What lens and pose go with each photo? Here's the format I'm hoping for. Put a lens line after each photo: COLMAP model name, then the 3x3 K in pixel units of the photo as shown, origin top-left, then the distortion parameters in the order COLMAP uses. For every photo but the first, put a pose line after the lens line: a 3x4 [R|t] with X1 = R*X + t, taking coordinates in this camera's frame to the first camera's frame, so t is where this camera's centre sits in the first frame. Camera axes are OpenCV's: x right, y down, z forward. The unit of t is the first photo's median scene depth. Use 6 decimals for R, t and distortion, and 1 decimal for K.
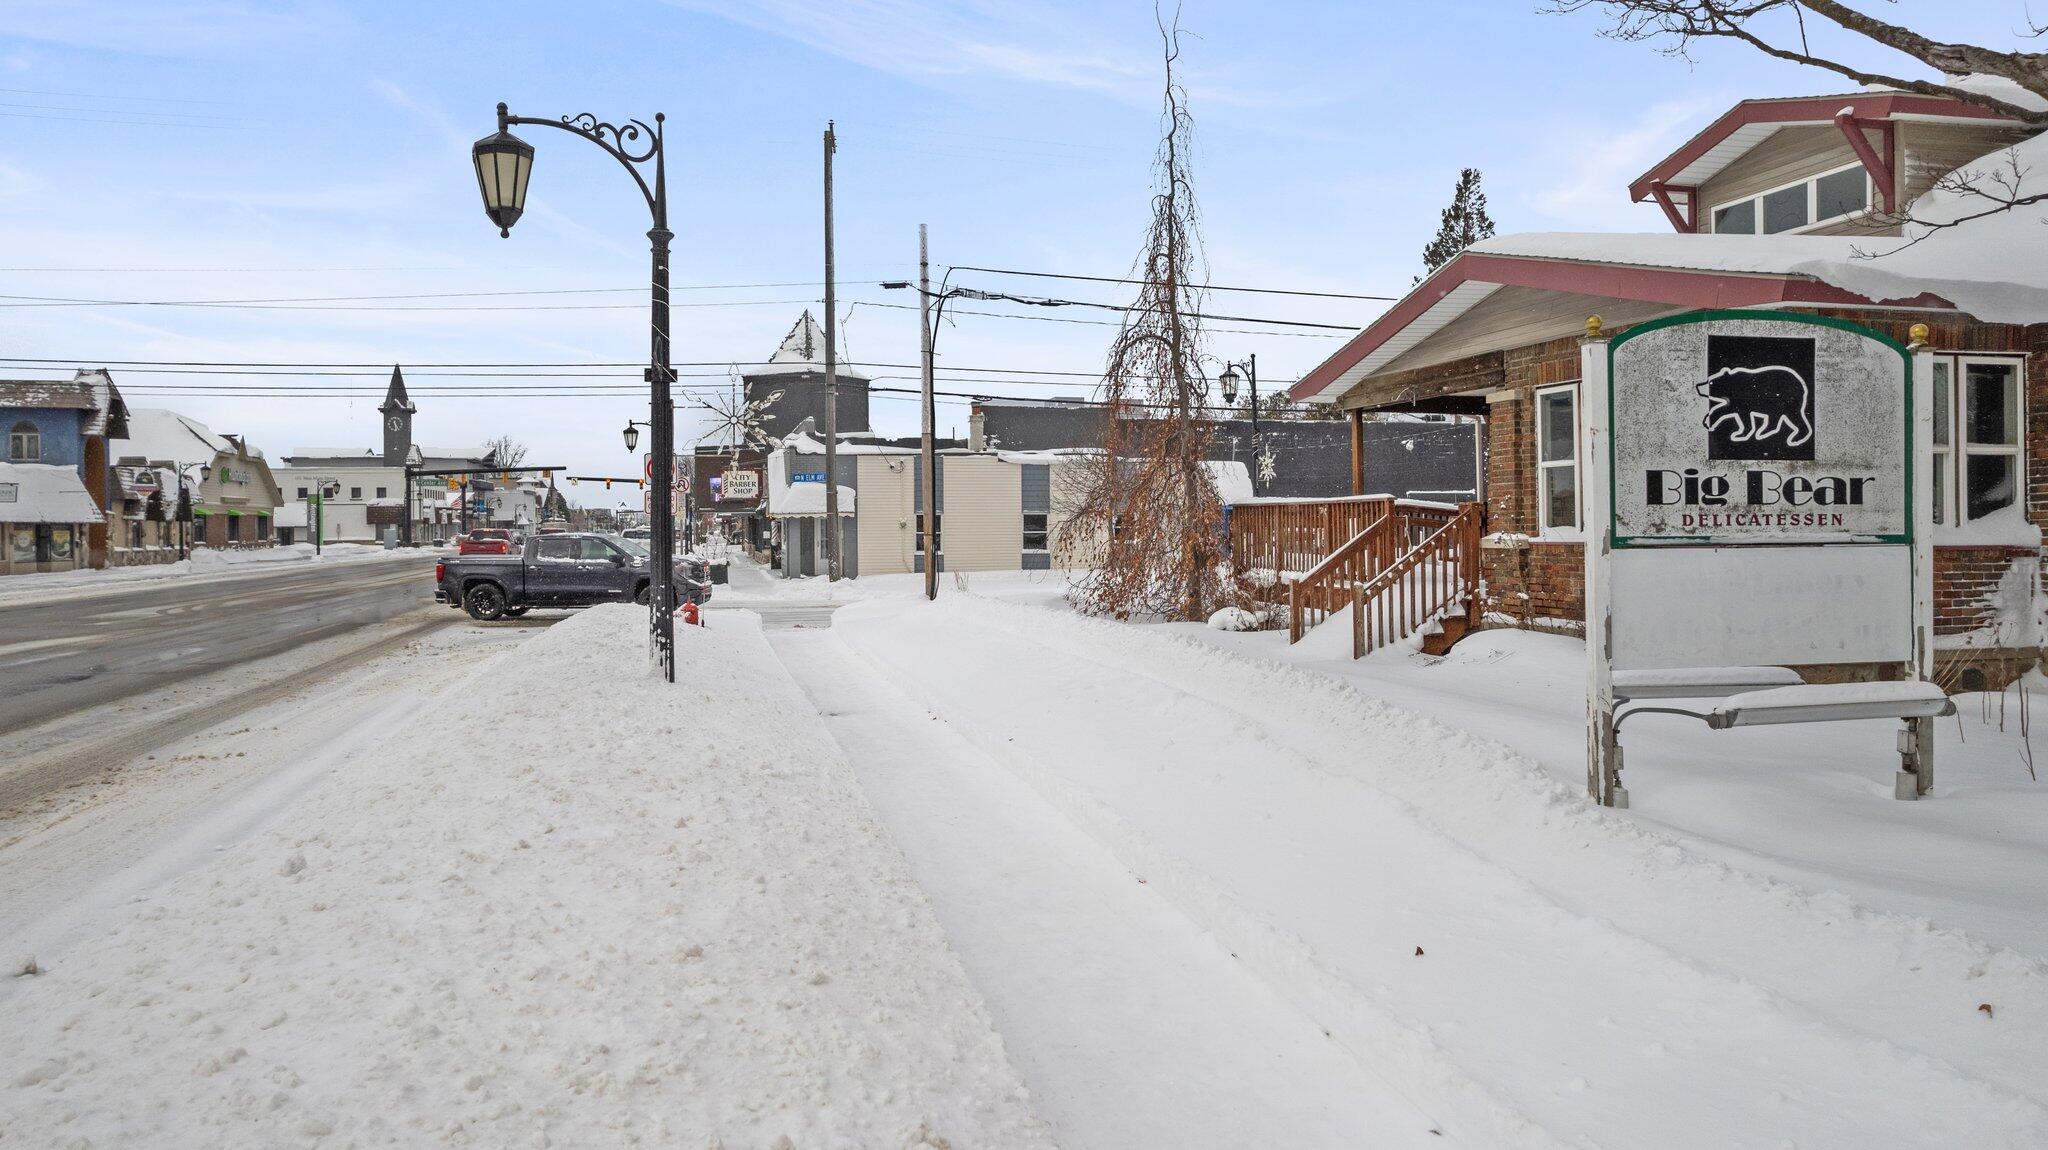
lens RADIAL K [[1349.5, 0, 1027.1], [0, 1349.5, 514.5], [0, 0, 1]] dist [-0.041381, 0.023361]
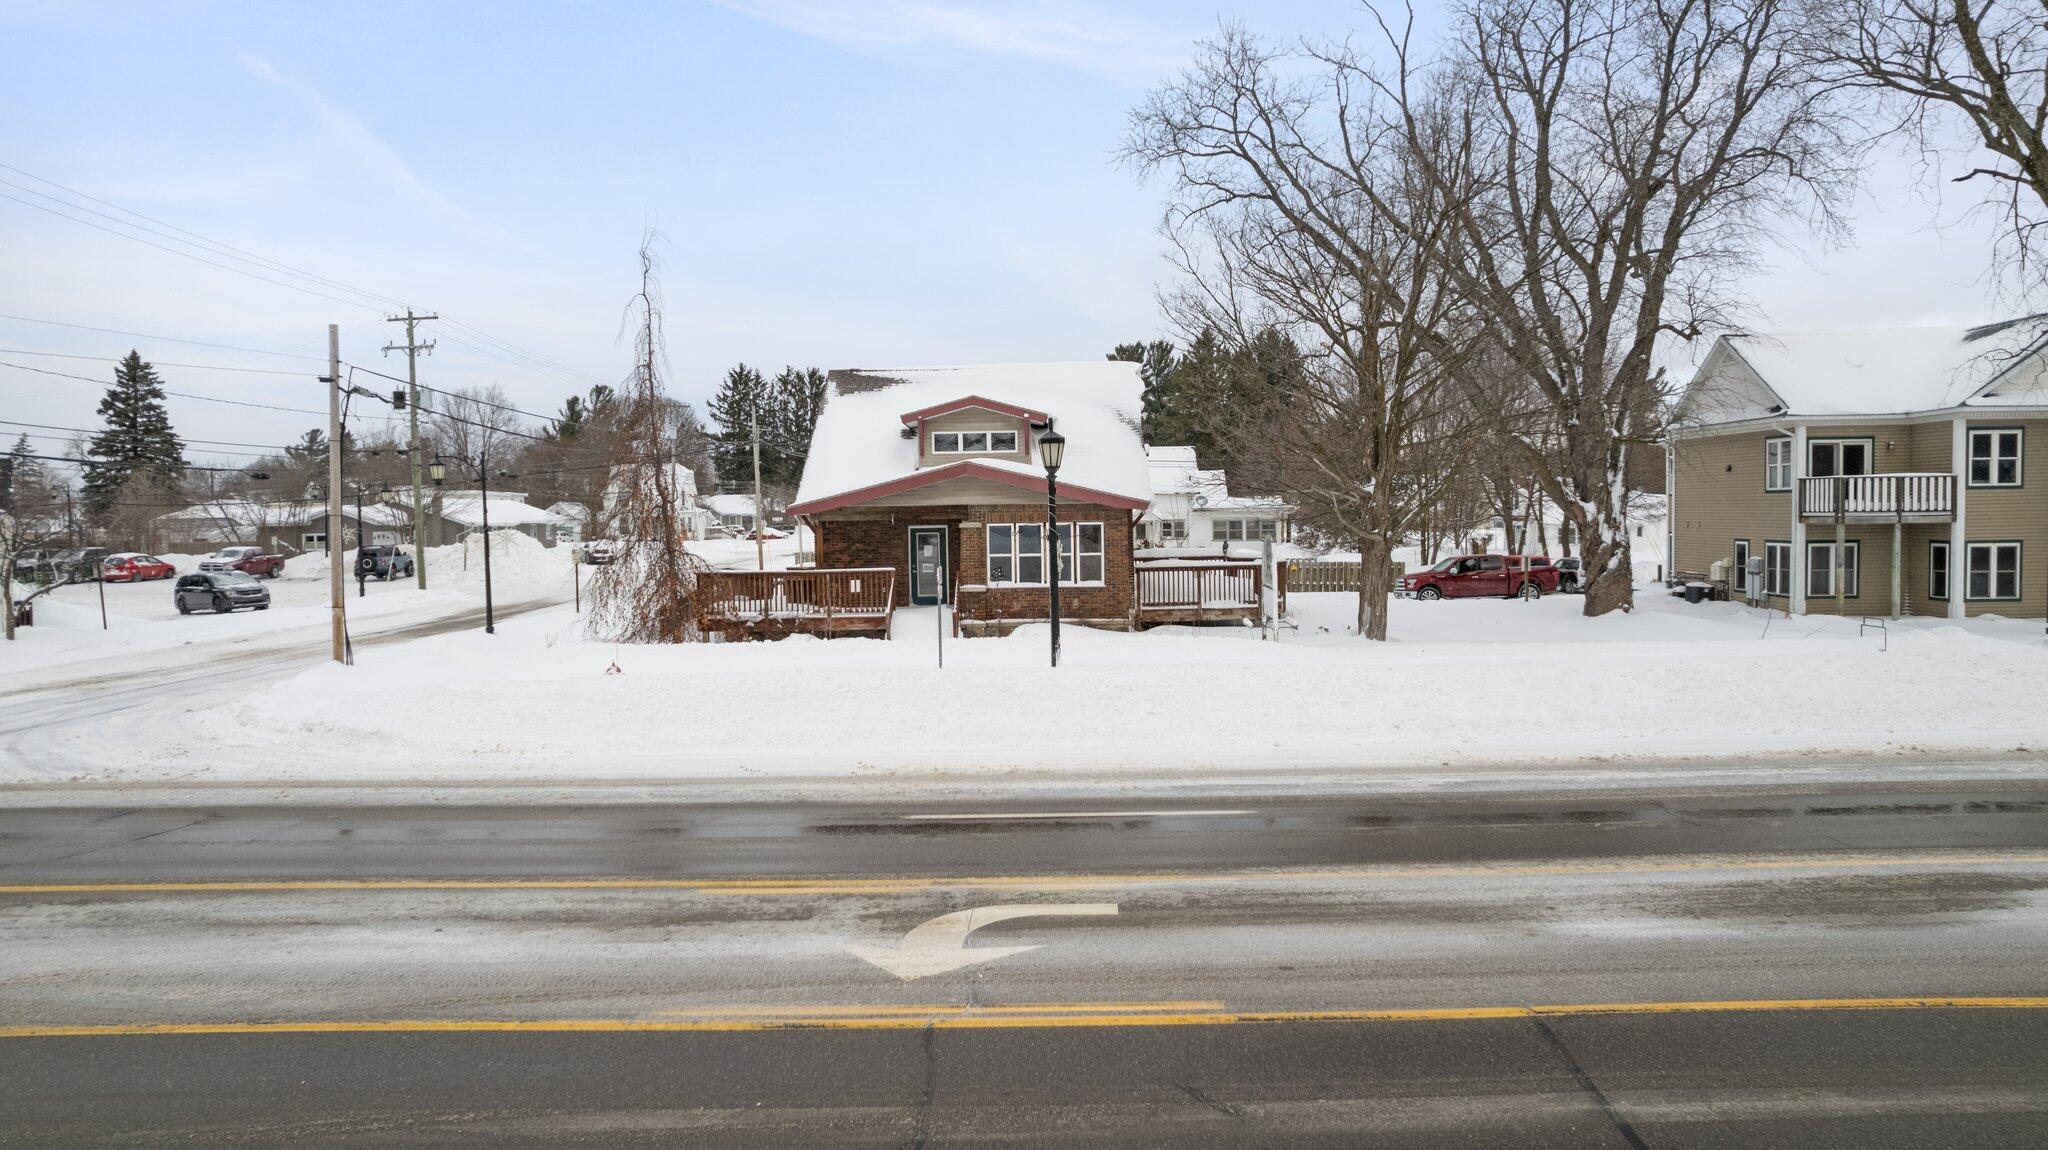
lens RADIAL K [[1349.5, 0, 1027.1], [0, 1349.5, 514.5], [0, 0, 1]] dist [-0.041381, 0.023361]
pose [[0.250221, -0.000447, 0.968189, -1.888171], [0.007806, 0.999968, -0.001555, -0.104041], [-0.968157, 0.007947, 0.250217, 0.337624]]
